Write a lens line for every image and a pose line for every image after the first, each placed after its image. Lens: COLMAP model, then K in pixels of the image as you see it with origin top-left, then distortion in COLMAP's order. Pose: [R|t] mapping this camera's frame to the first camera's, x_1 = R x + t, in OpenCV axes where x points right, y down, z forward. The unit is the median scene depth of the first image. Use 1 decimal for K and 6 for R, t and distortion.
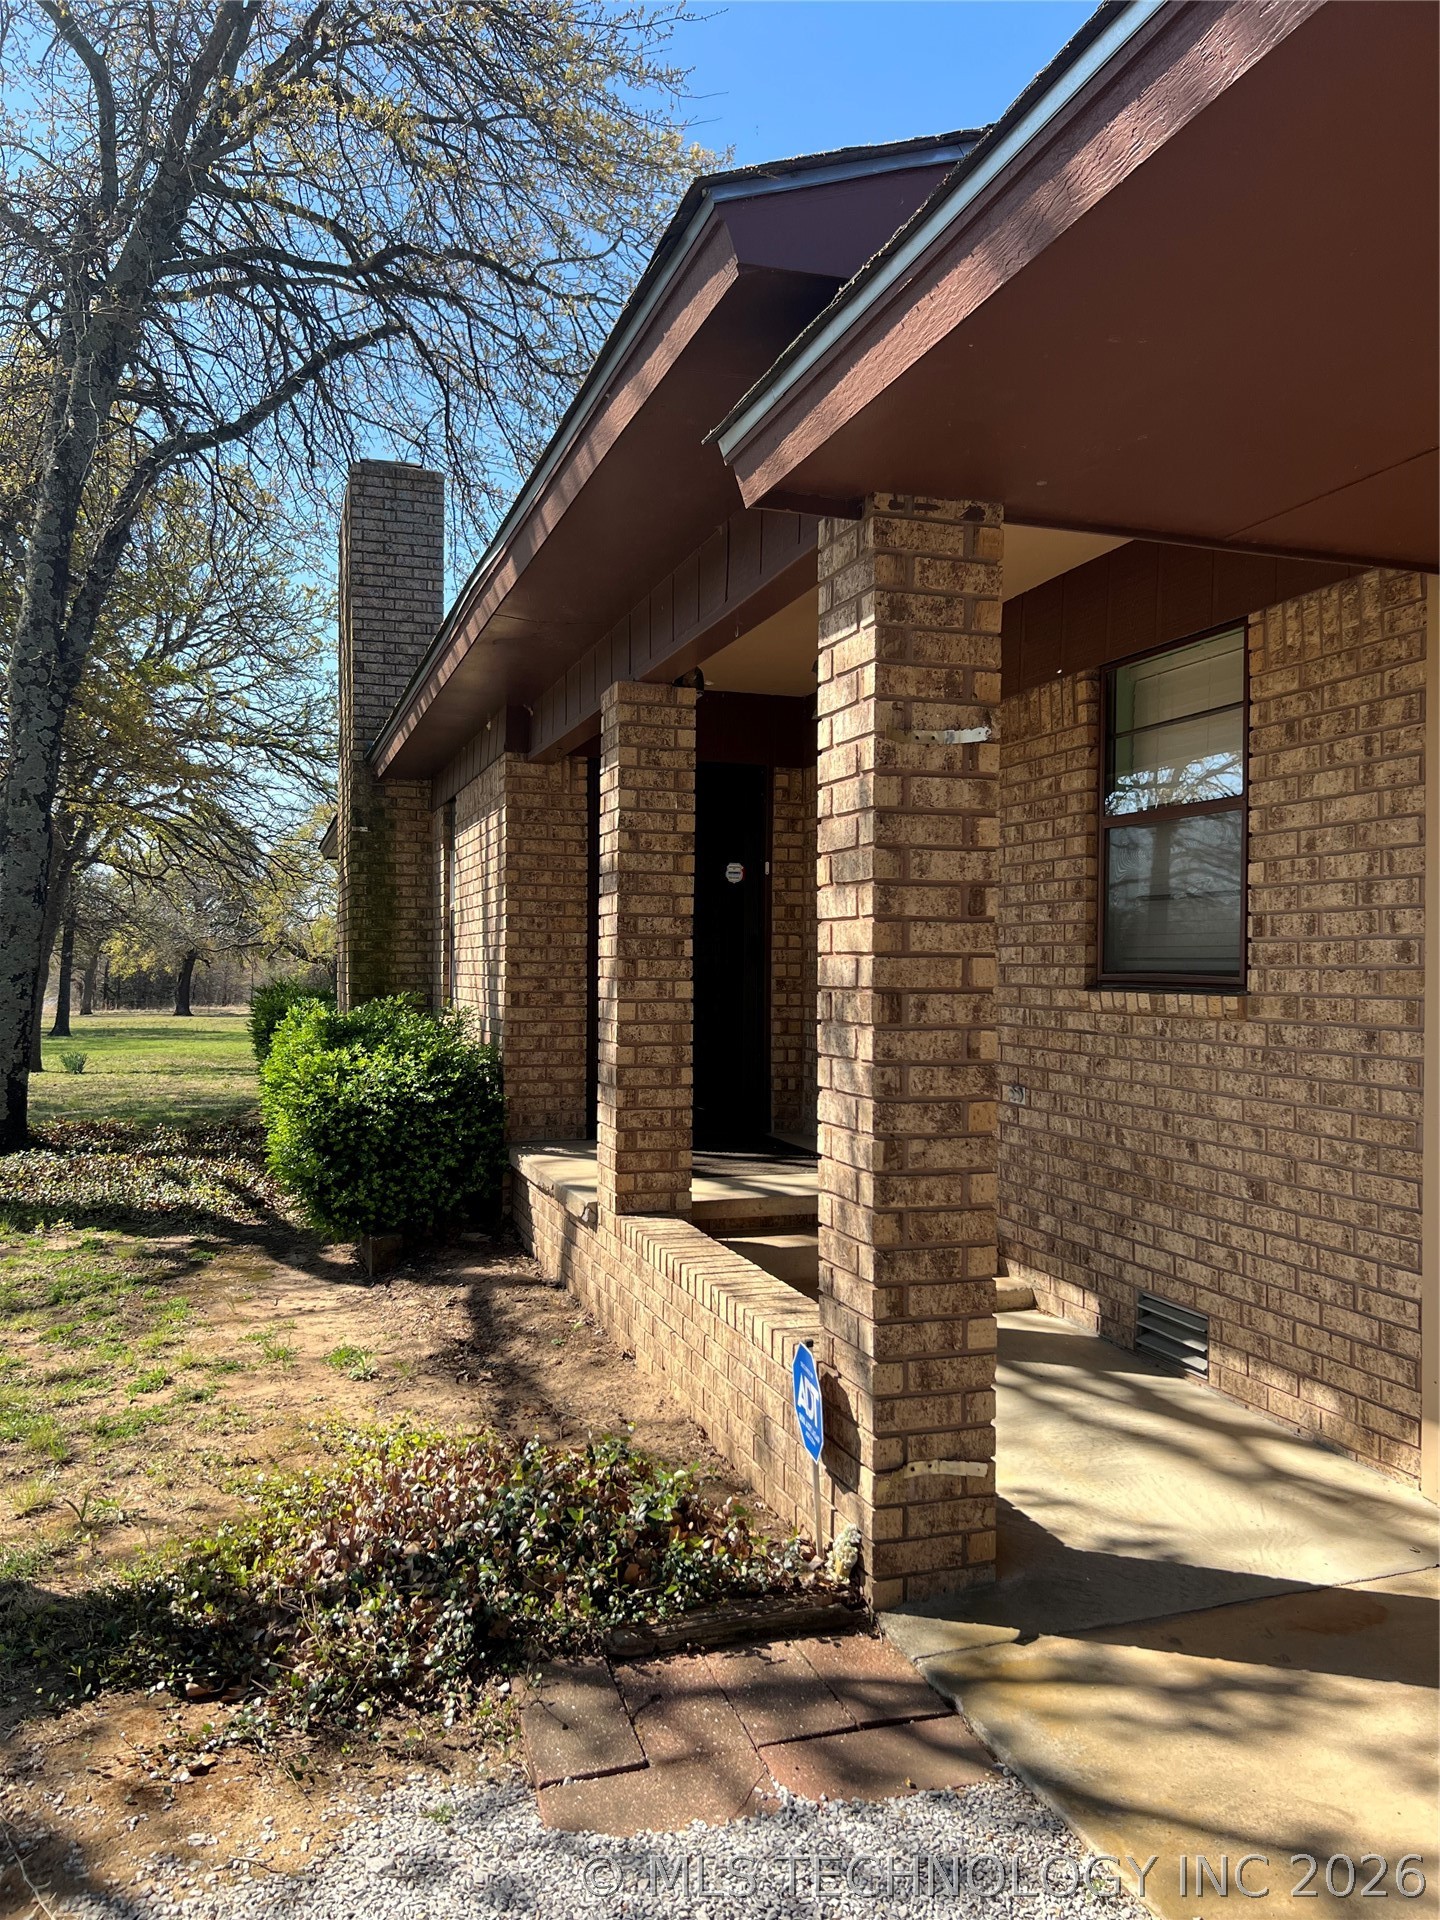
lens RADIAL K [[1439.8, 0, 720.0], [0, 1439.8, 960.0], [0, 0, 1]] dist [0.034608, -0.000336]
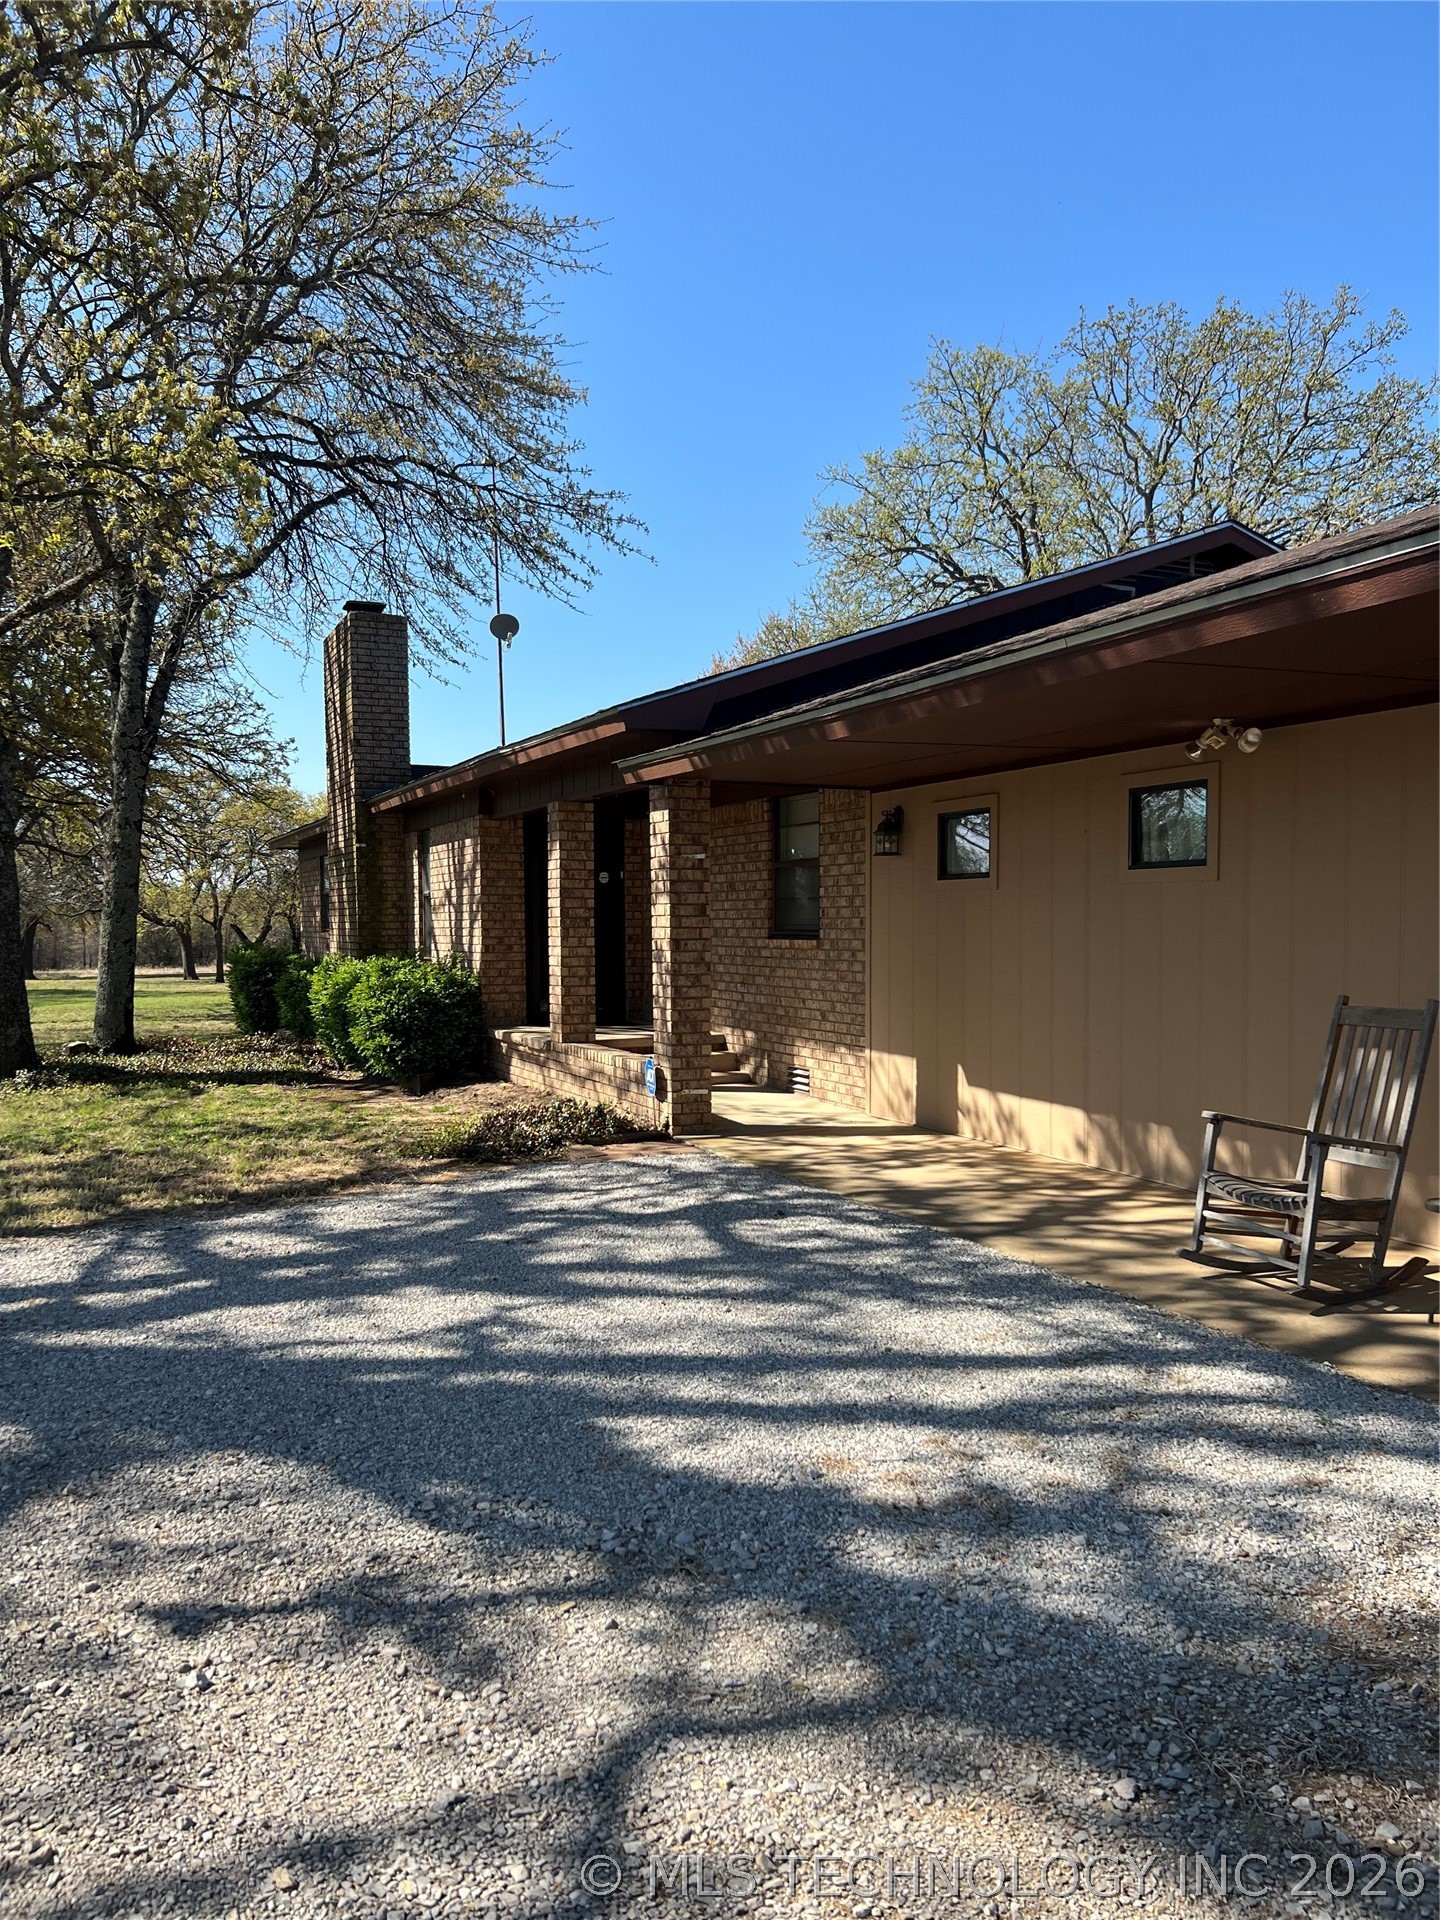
lens RADIAL K [[1439.8, 0, 720.0], [0, 1439.8, 960.0], [0, 0, 1]] dist [0.034608, -0.000336]
pose [[0.993085, -0.017132, 0.116140, -0.104170], [0.013632, 0.999431, 0.030858, -0.020307], [-0.116603, -0.029061, 0.992753, -1.483384]]
